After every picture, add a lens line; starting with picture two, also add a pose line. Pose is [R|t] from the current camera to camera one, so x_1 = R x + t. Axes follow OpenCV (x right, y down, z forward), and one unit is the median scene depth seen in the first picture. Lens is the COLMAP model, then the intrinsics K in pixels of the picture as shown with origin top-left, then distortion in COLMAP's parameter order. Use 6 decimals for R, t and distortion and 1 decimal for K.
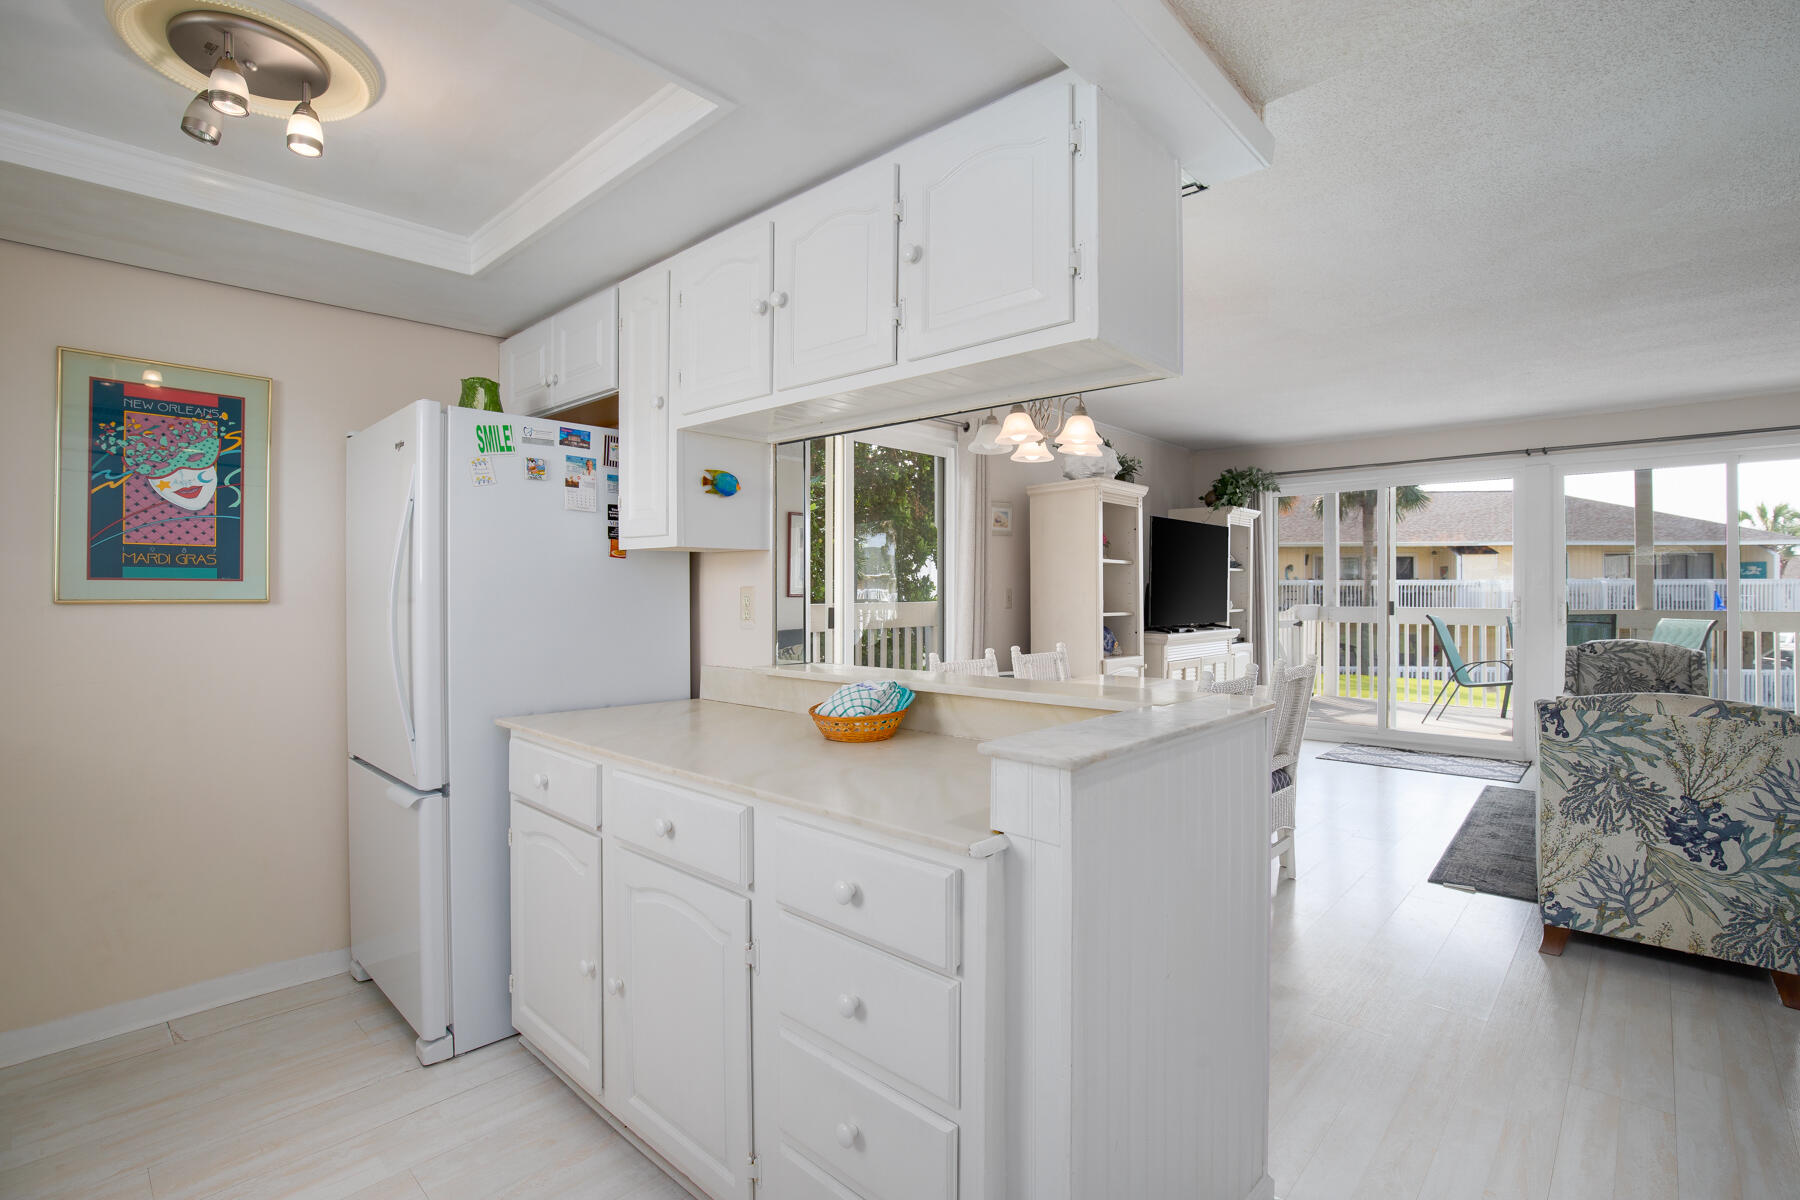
lens RADIAL K [[829.5, 0, 897.6], [0, 829.5, 597.4], [0, 0, 1]] dist [-0.034340, 0.006707]
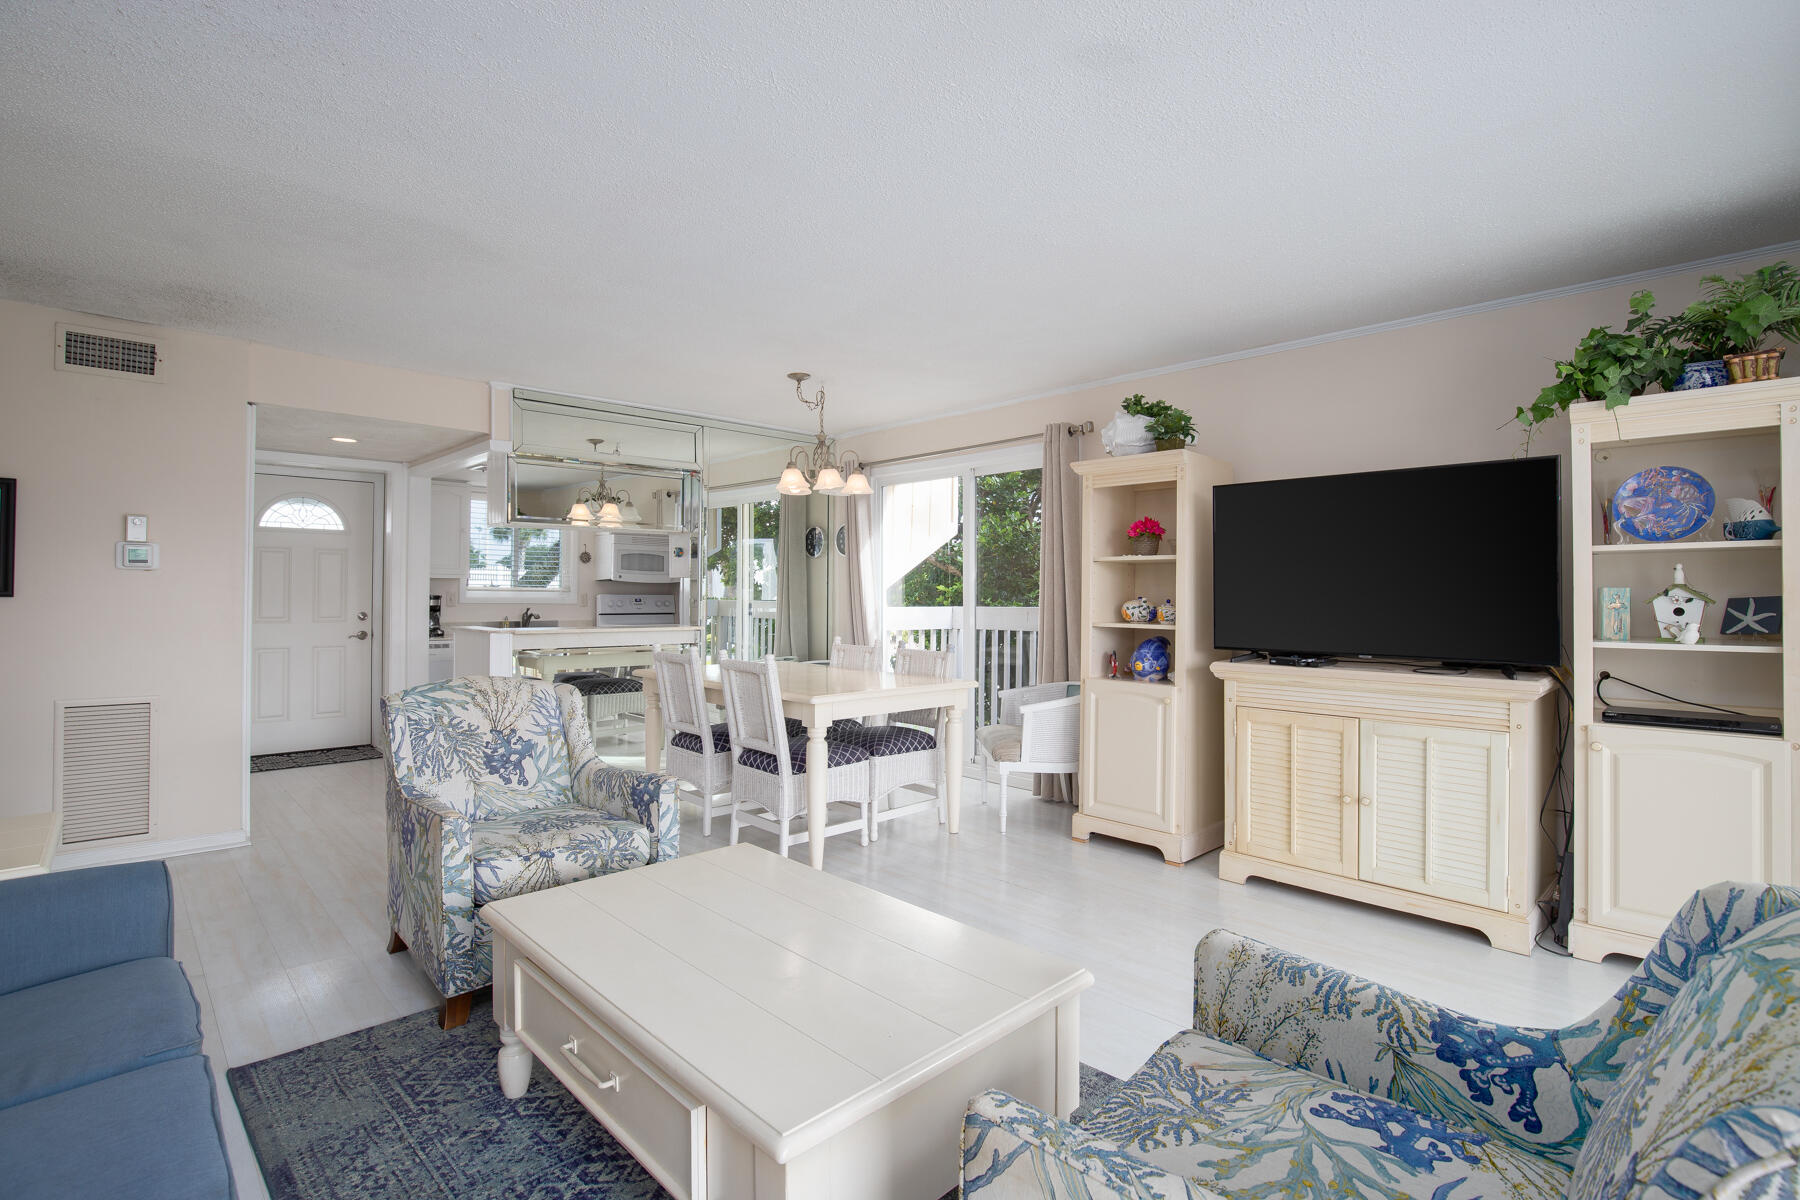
lens RADIAL K [[829.5, 0, 916.8], [0, 829.5, 586.2], [0, 0, 1]] dist [-0.034340, 0.006707]
pose [[-0.032375, -0.008864, -0.999436, 2.194993], [-0.009037, 0.999922, -0.008576, -0.017460], [0.999435, 0.008754, -0.032453, 1.720615]]
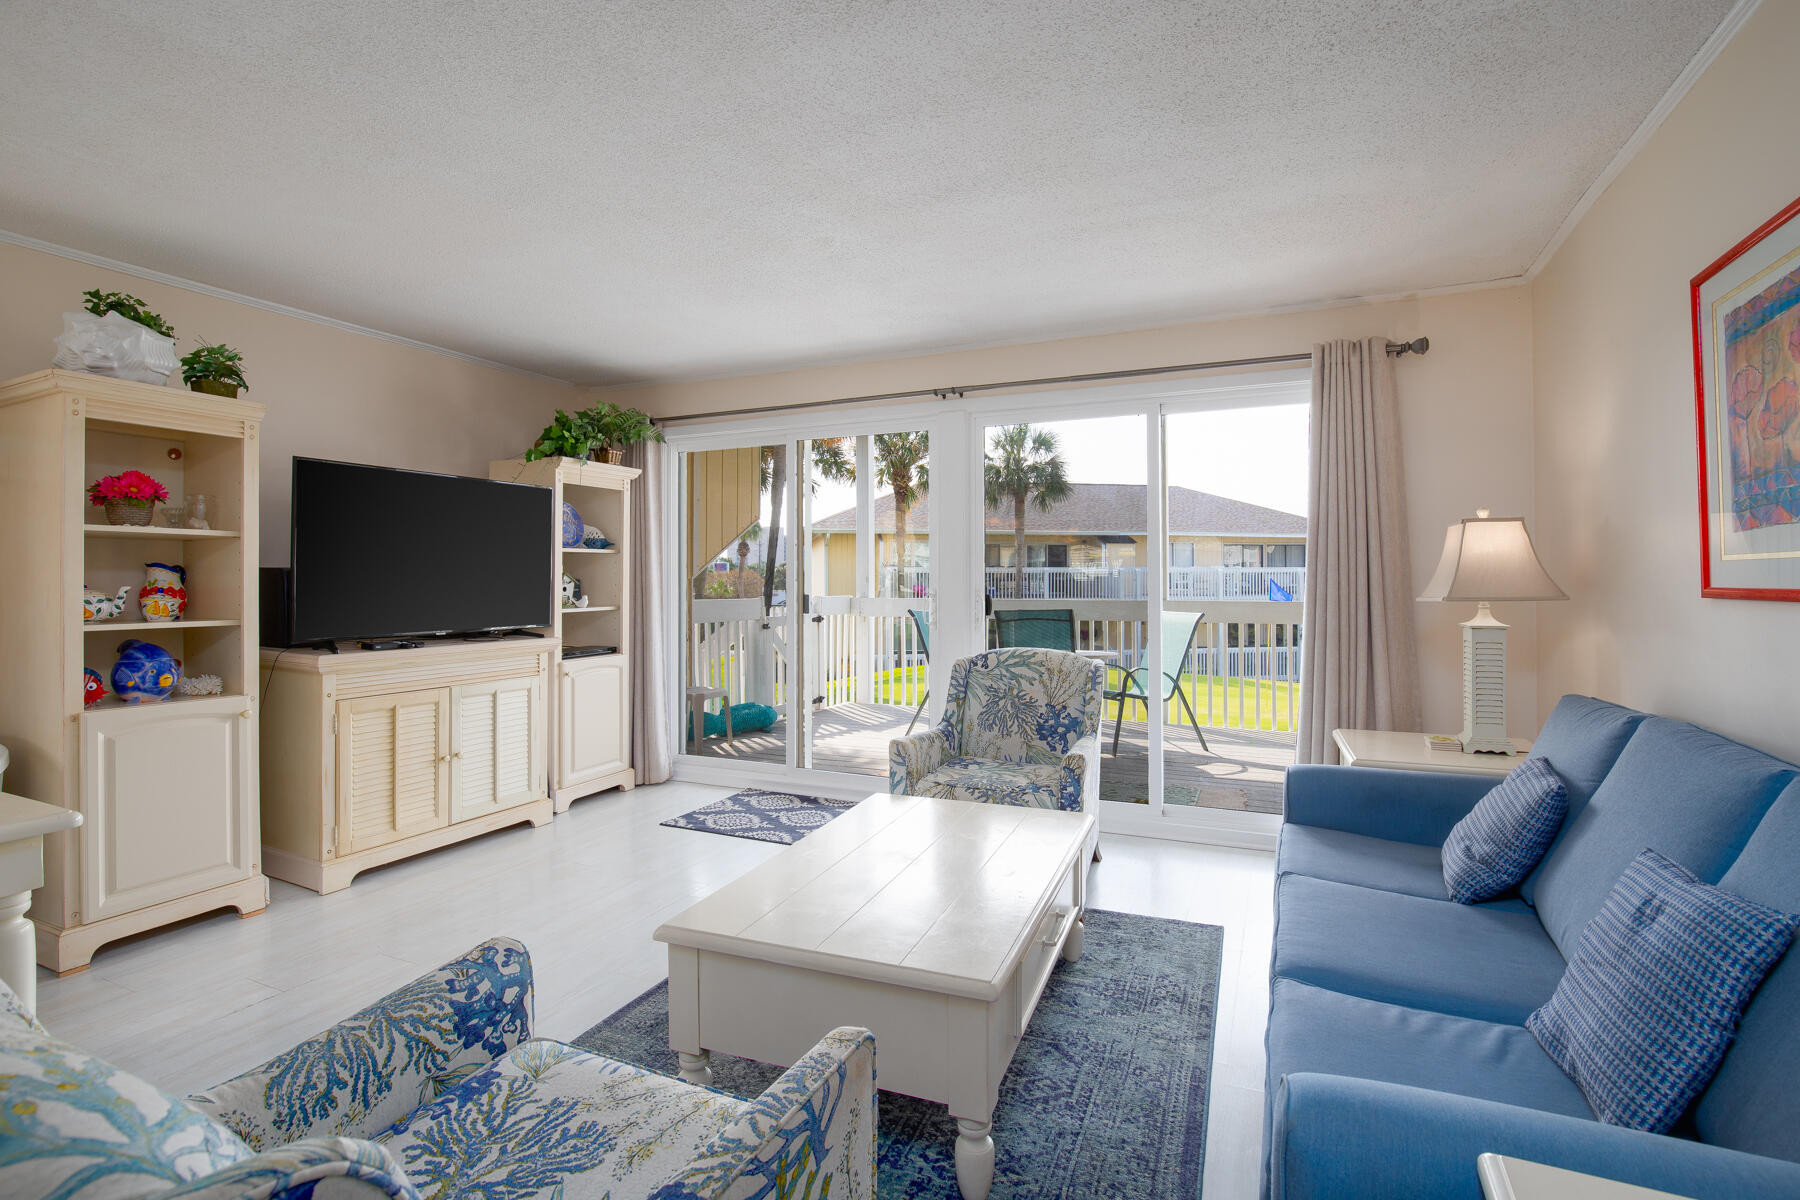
lens RADIAL K [[829.5, 0, 890.3], [0, 829.5, 573.9], [0, 0, 1]] dist [-0.034340, 0.006707]
pose [[0.952924, -0.000283, 0.303211, 1.189436], [0.003925, 0.999927, -0.011401, -0.012514], [-0.303185, 0.012054, 0.952855, 0.696451]]
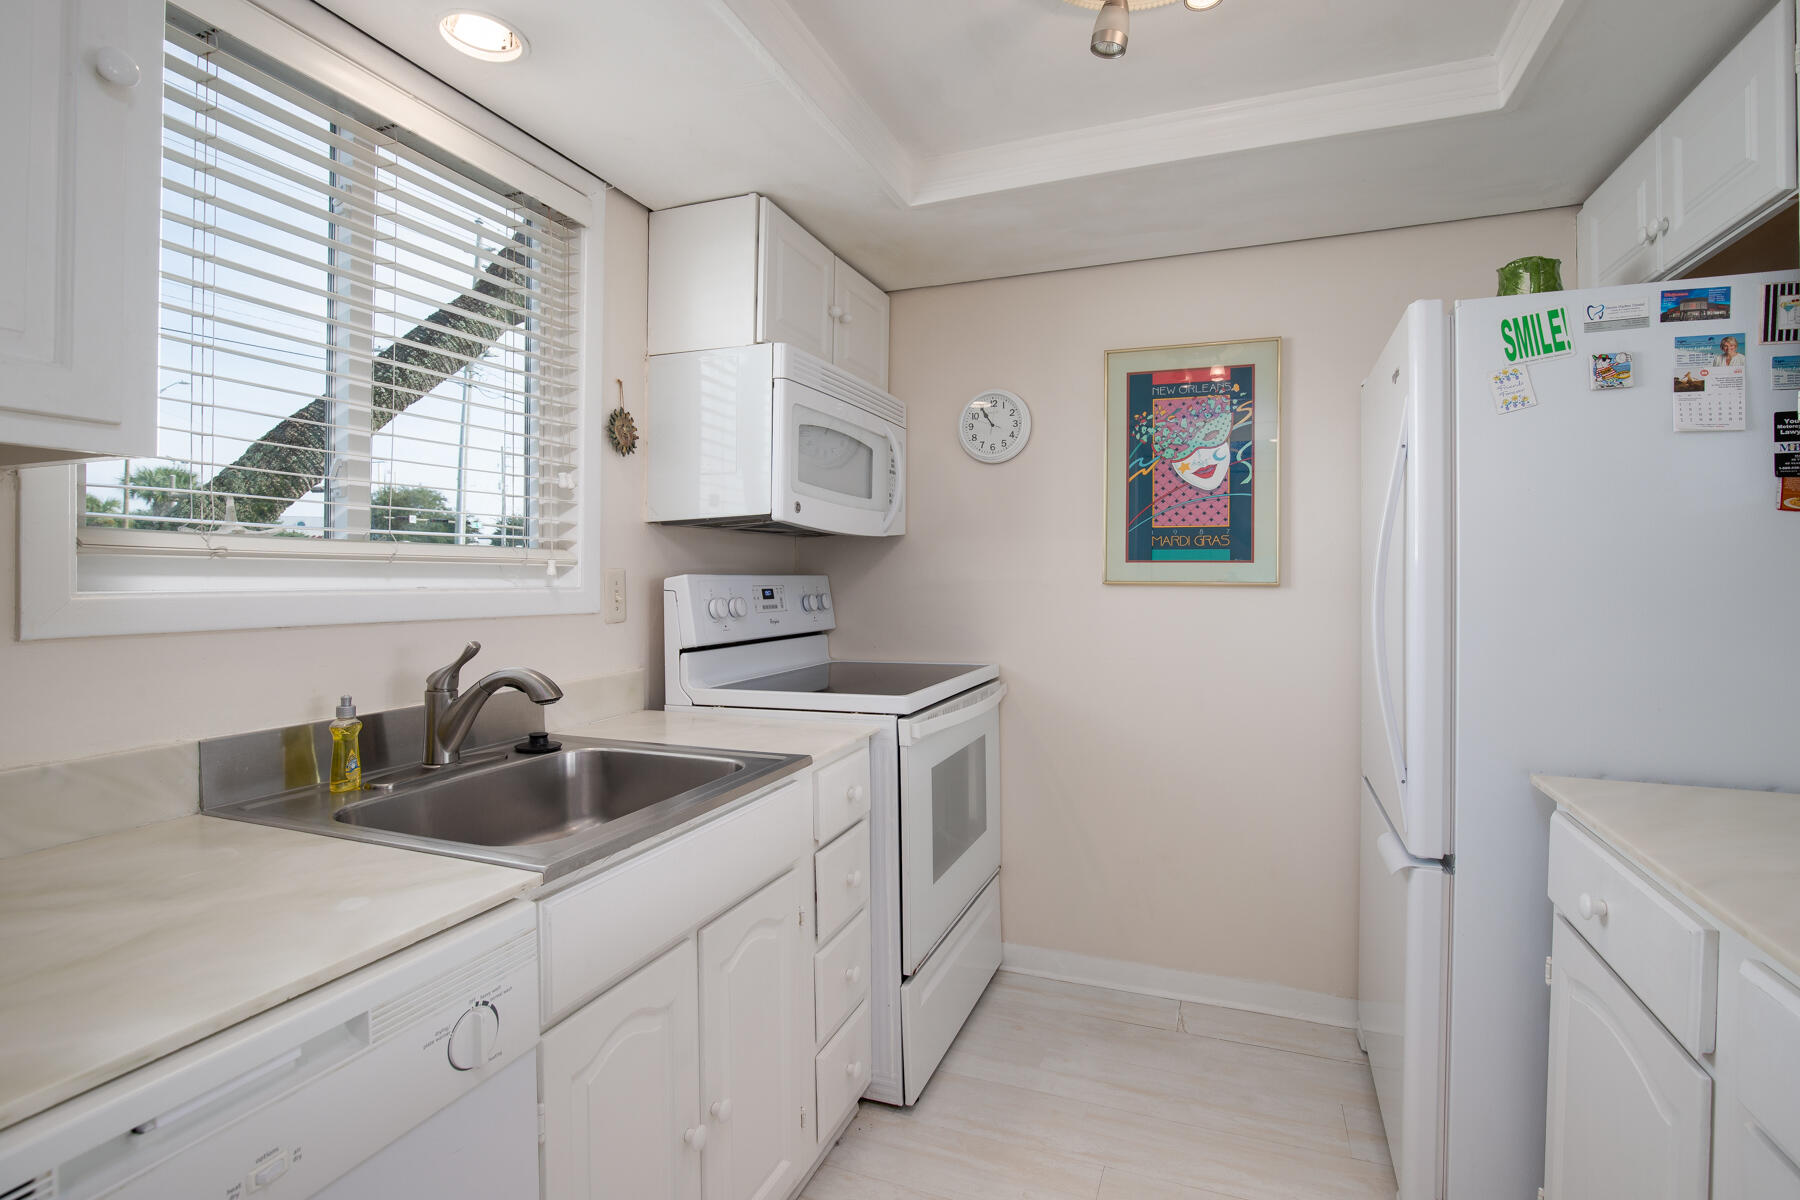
lens RADIAL K [[829.5, 0, 921.2], [0, 829.5, 574.7], [0, 0, 1]] dist [-0.034340, 0.006707]
pose [[0.371840, 0.003157, -0.928292, -0.074095], [-0.008426, 0.999965, 0.000025, -0.002888], [0.928259, 0.007812, 0.371853, 0.301076]]
